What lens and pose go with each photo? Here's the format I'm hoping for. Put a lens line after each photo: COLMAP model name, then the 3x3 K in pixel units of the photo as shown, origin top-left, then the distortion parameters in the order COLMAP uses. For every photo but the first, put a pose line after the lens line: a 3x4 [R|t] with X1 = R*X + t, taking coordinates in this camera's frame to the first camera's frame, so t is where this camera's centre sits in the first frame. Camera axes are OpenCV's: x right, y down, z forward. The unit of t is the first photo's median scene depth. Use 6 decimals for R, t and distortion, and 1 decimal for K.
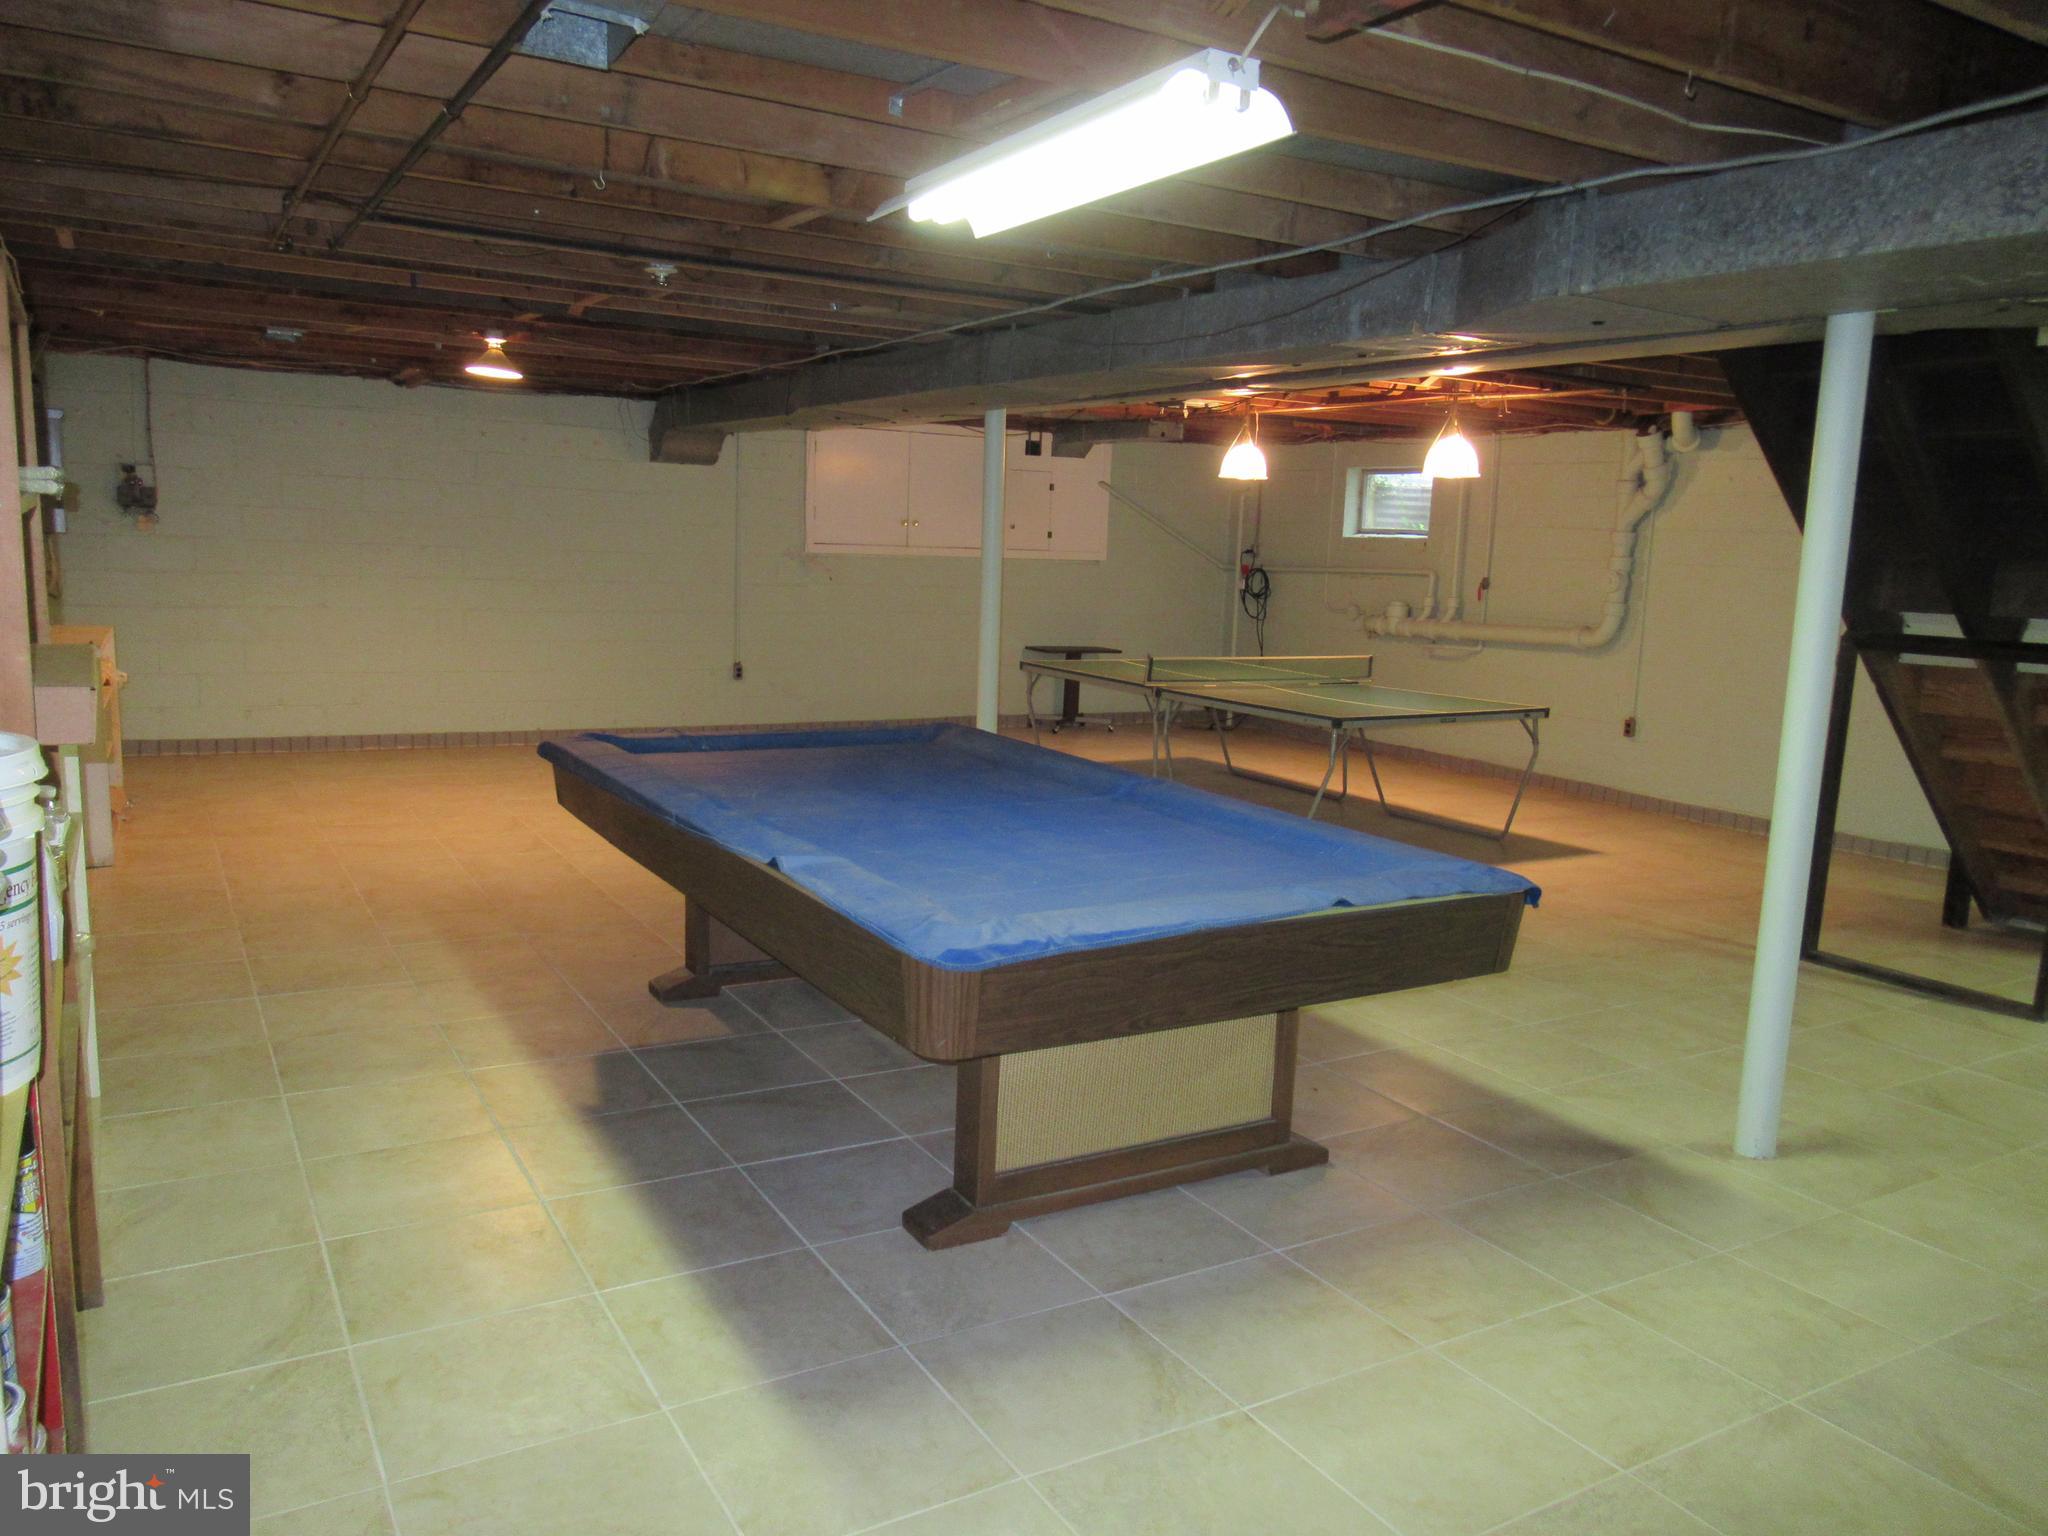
lens RADIAL K [[1514.6, 0, 1024.0], [0, 1514.6, 768.0], [0, 0, 1]] dist [-0.026390, 0.003301]
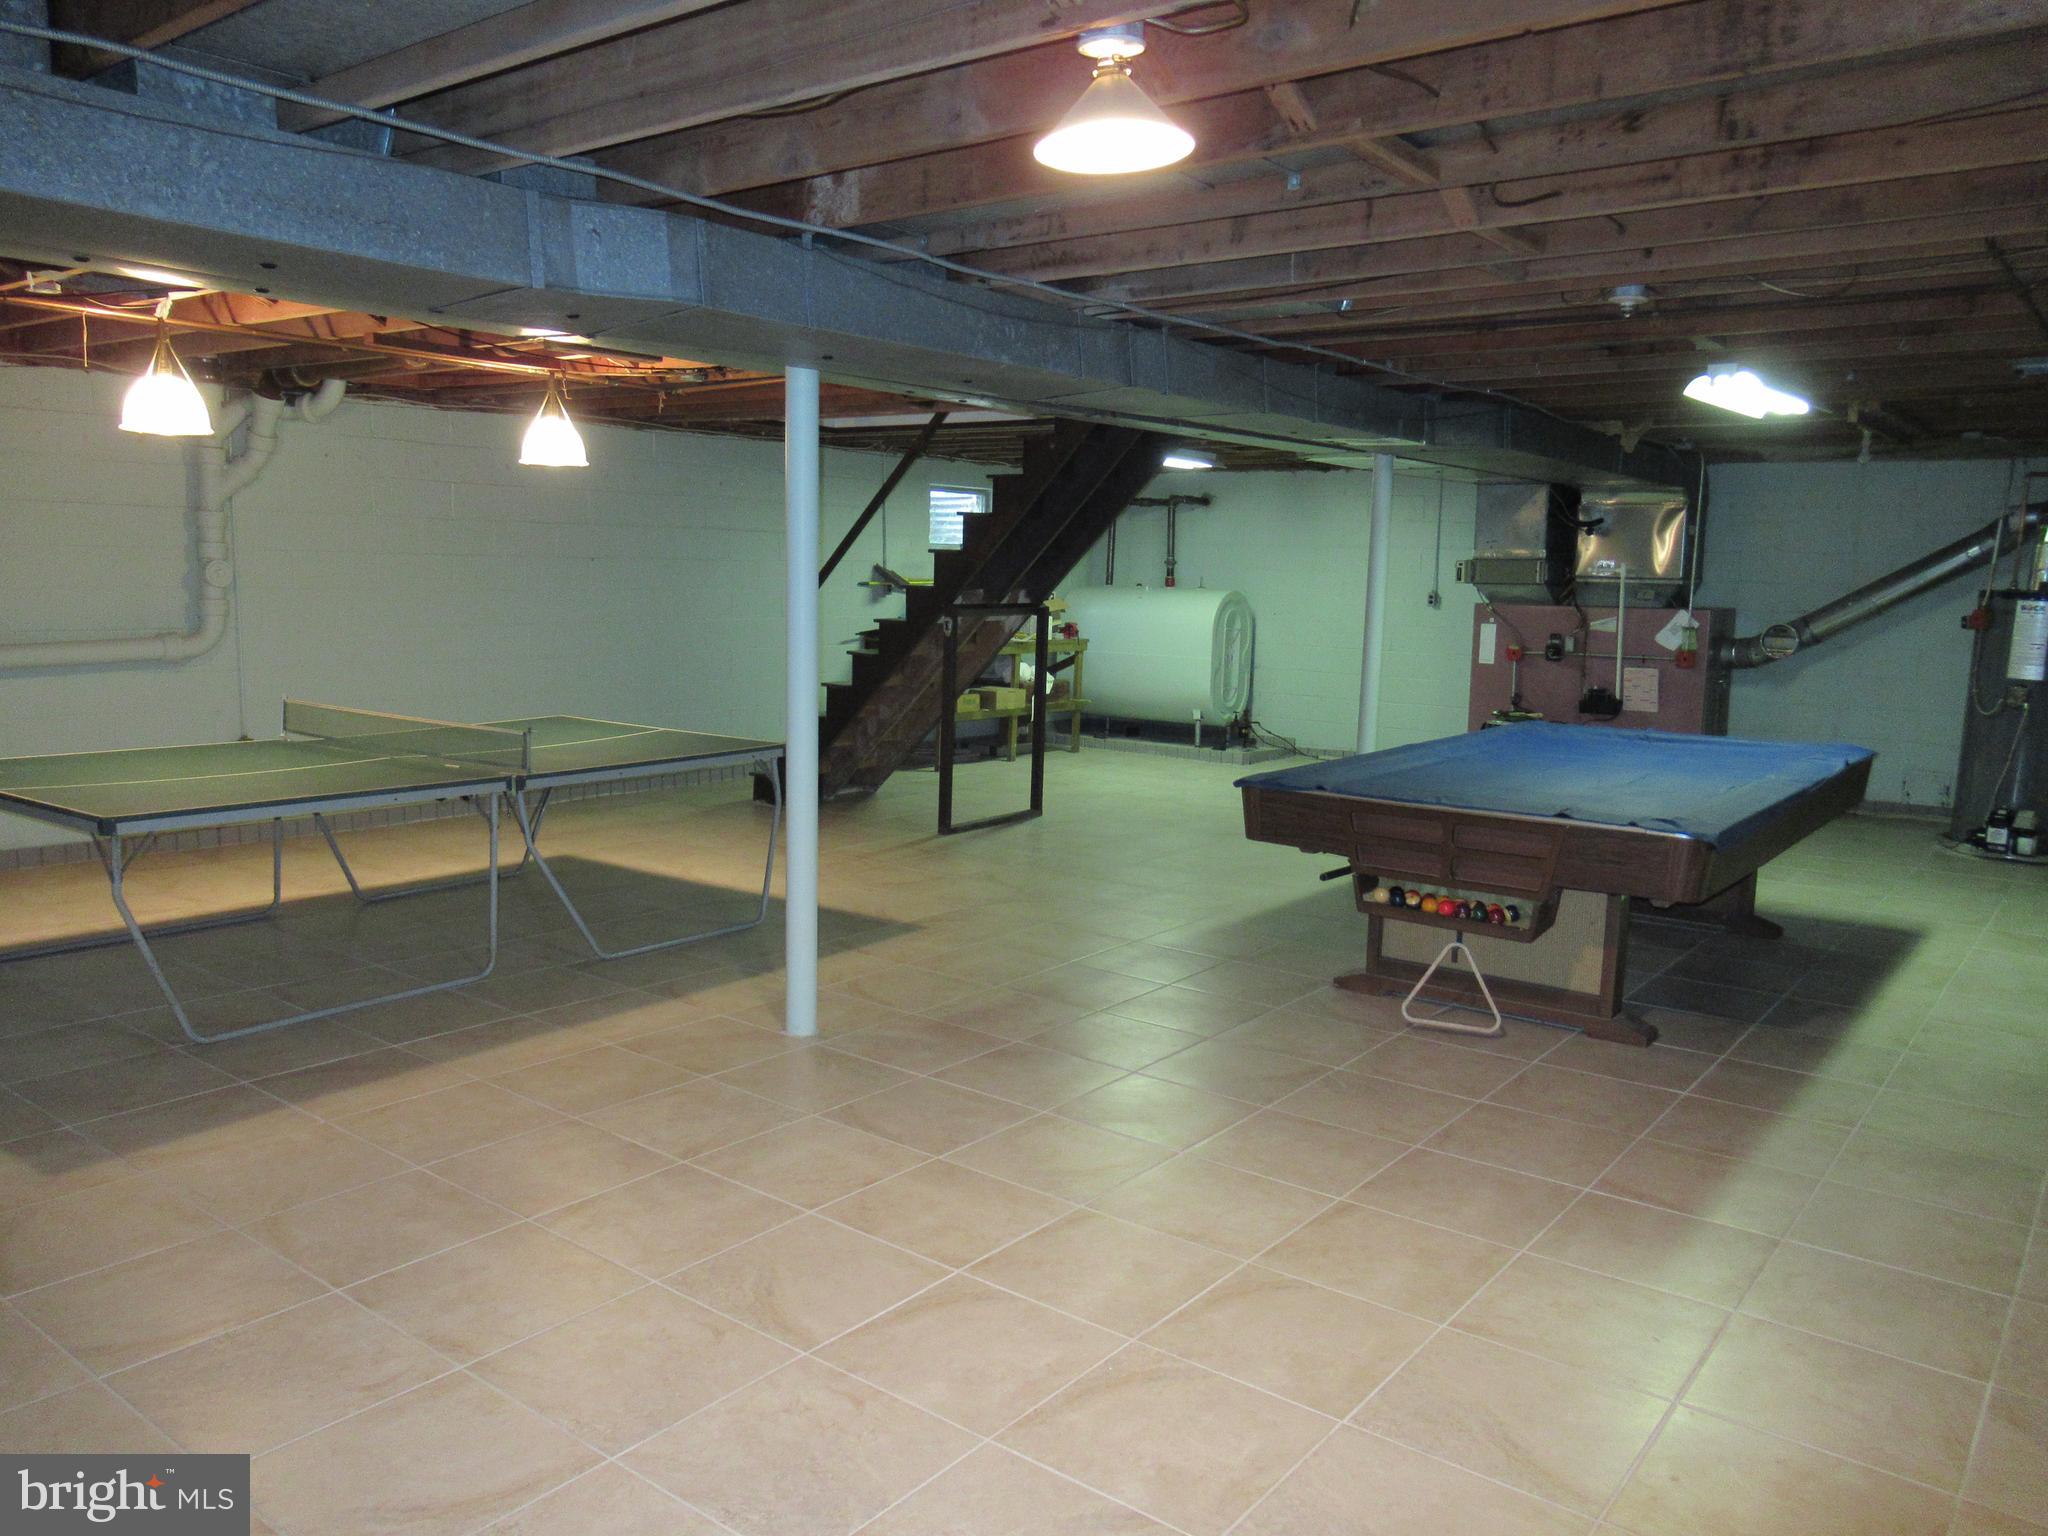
lens RADIAL K [[1514.6, 0, 1024.0], [0, 1514.6, 768.0], [0, 0, 1]] dist [-0.026390, 0.003301]
pose [[-0.353462, -0.168535, 0.920142, -0.682973], [0.102213, 0.970789, 0.217076, -0.201869], [-0.929848, 0.170778, -0.325910, 1.157571]]
